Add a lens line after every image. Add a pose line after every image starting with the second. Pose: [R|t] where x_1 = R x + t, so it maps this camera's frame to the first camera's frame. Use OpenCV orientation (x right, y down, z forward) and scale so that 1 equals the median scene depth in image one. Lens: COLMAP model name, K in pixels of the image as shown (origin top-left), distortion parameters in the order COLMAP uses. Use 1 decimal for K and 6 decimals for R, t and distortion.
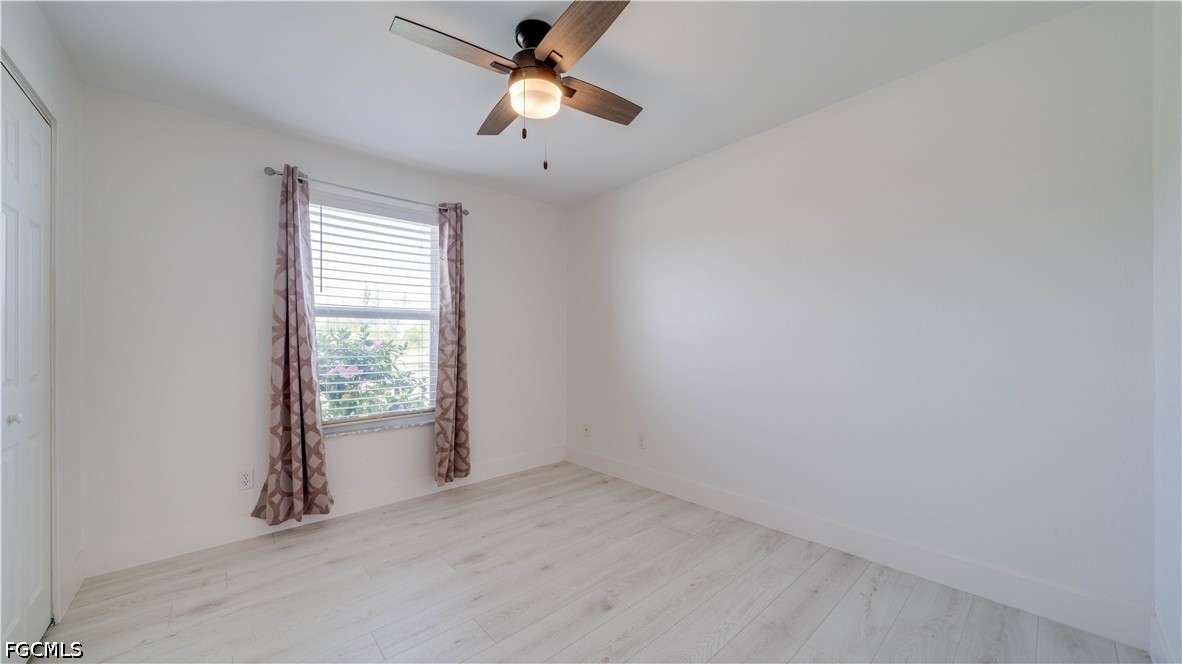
lens RADIAL K [[391.4, 0, 618.1], [0, 391.4, 343.8], [0, 0, 1]] dist [-0.000585, -0.000007]
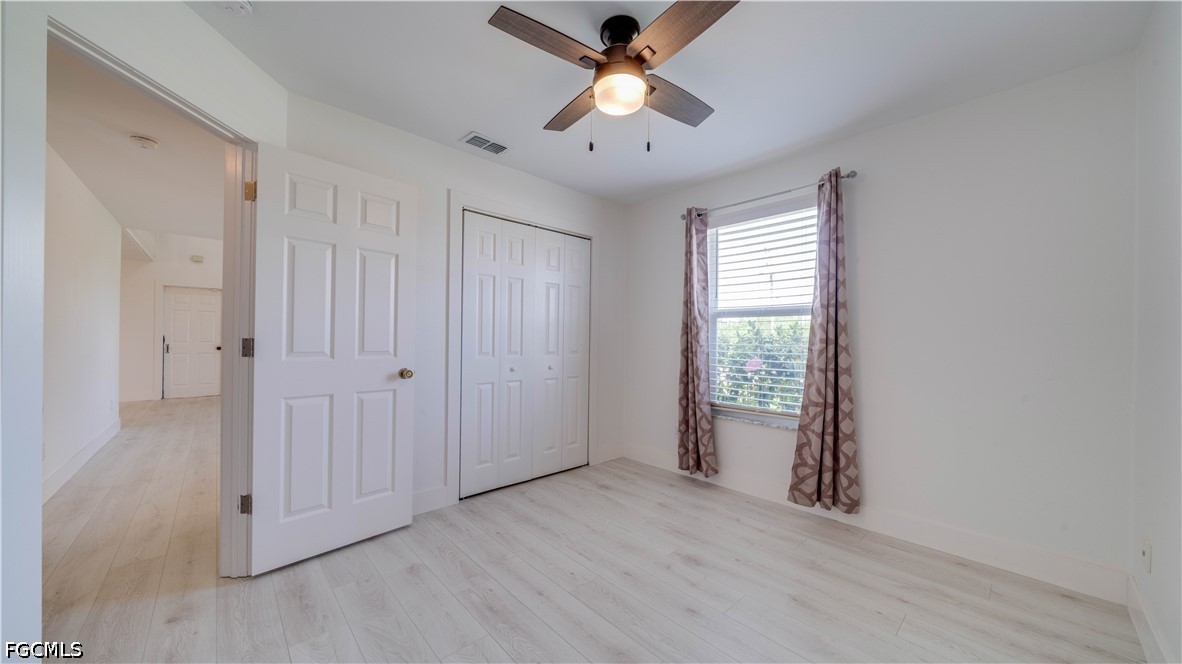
lens RADIAL K [[385.6, 0, 558.7], [0, 385.6, 335.3], [0, 0, 1]] dist [-0.000284, -0.000001]
pose [[0.003867, 0.000122, -0.999993, 0.443845], [-0.012744, 0.999919, 0.000073, -0.009031], [0.999911, 0.012743, 0.003868, 0.492352]]
